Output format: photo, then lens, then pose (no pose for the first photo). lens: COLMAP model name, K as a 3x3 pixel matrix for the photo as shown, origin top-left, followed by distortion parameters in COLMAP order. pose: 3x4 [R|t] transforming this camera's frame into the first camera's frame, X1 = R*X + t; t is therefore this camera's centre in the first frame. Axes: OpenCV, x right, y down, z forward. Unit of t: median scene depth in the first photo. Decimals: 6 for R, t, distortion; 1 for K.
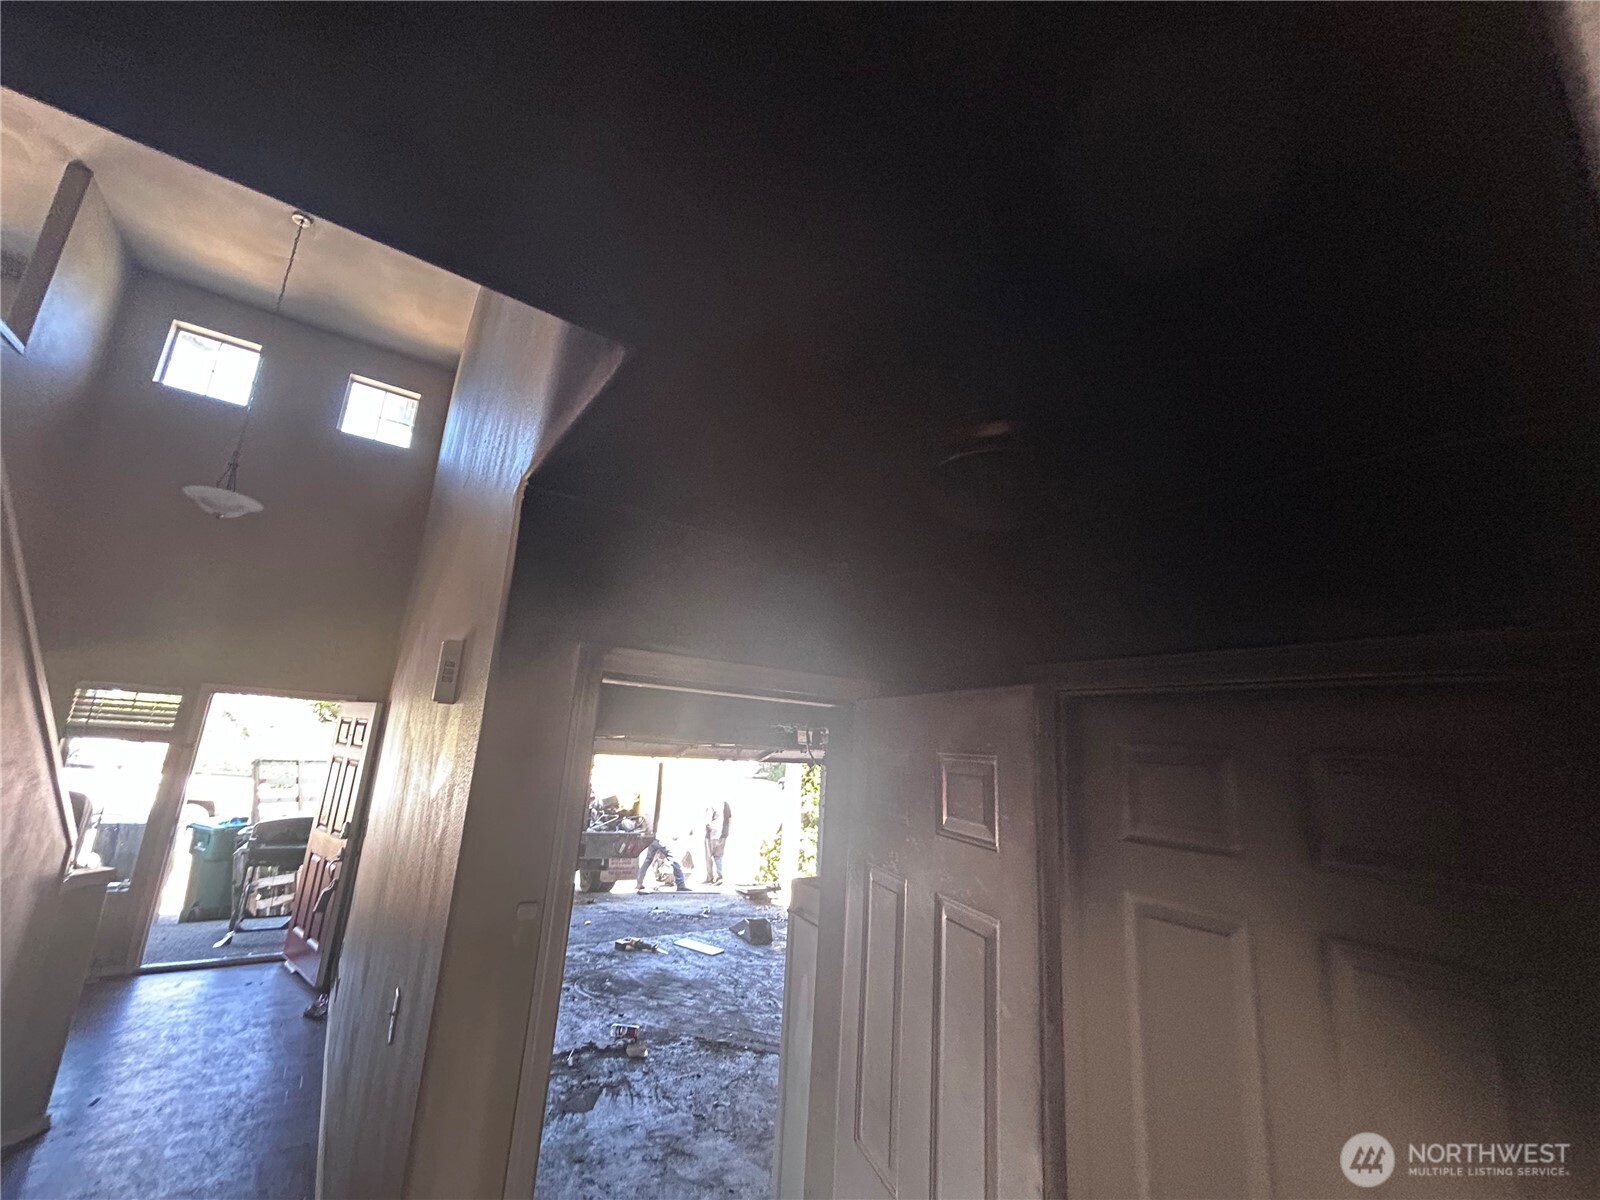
lens RADIAL K [[645.7, 0, 801.8], [0, 645.7, 601.7], [0, 0, 1]] dist [-0.001737, 0.000902]
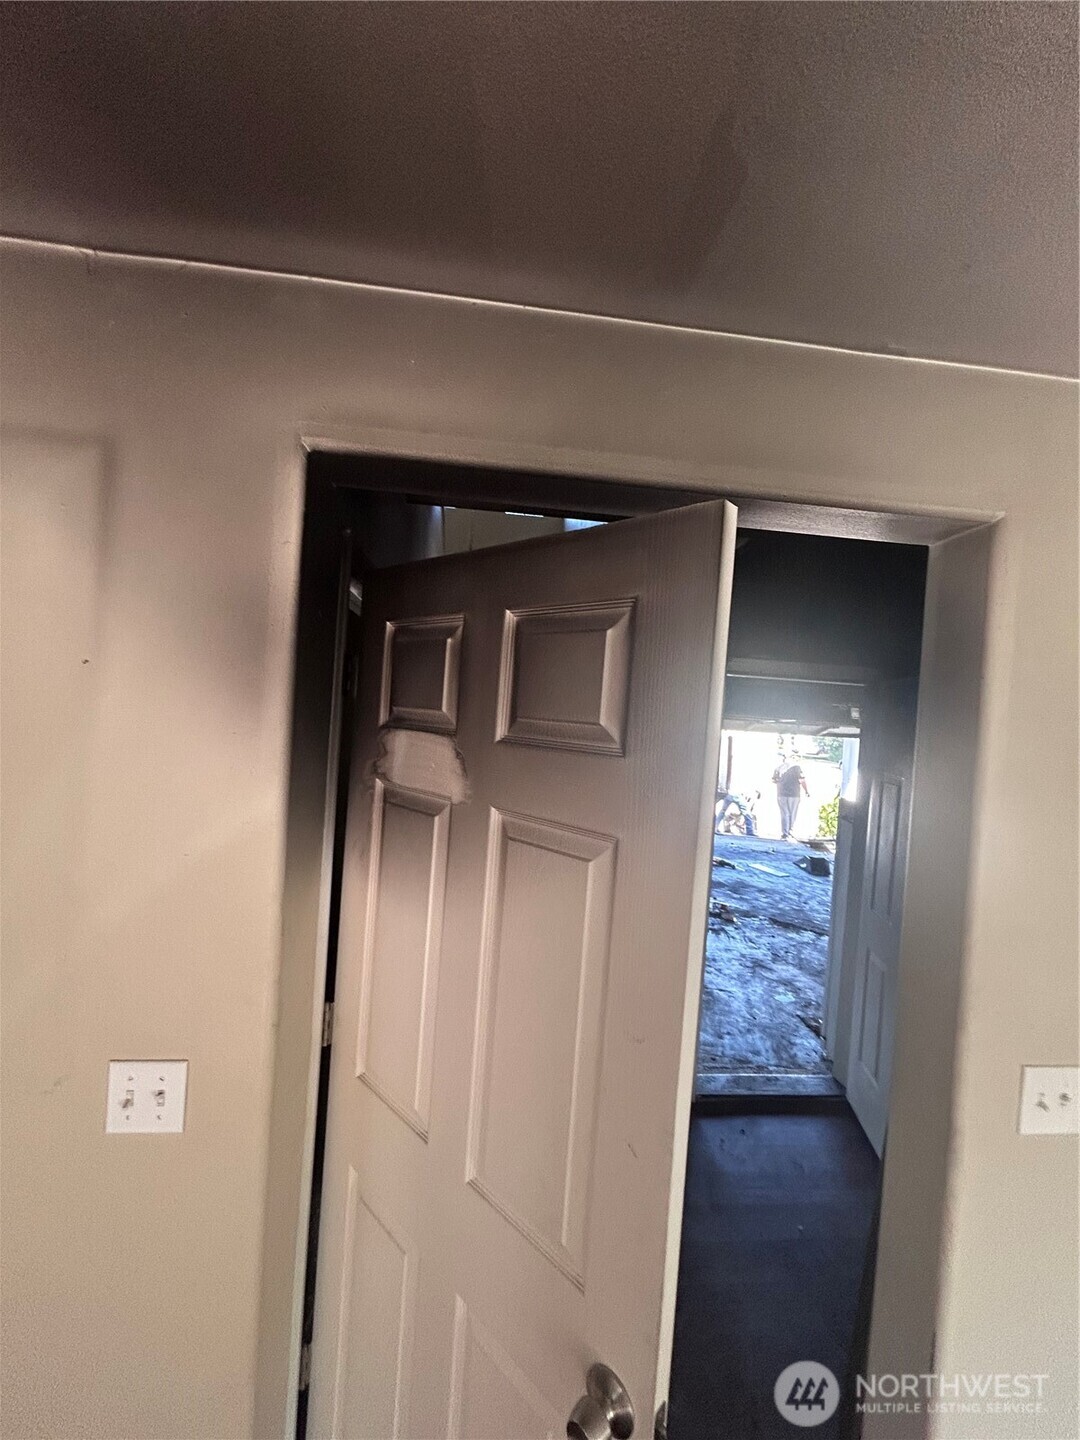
lens RADIAL K [[581.1, 0, 543.9], [0, 581.1, 721.6], [0, 0, 1]] dist [-0.001737, 0.000902]
pose [[0.874487, 0.004015, -0.485032, 0.019513], [0.096653, 0.978470, 0.182359, -0.033216], [0.475322, -0.206350, 0.855271, -0.230213]]
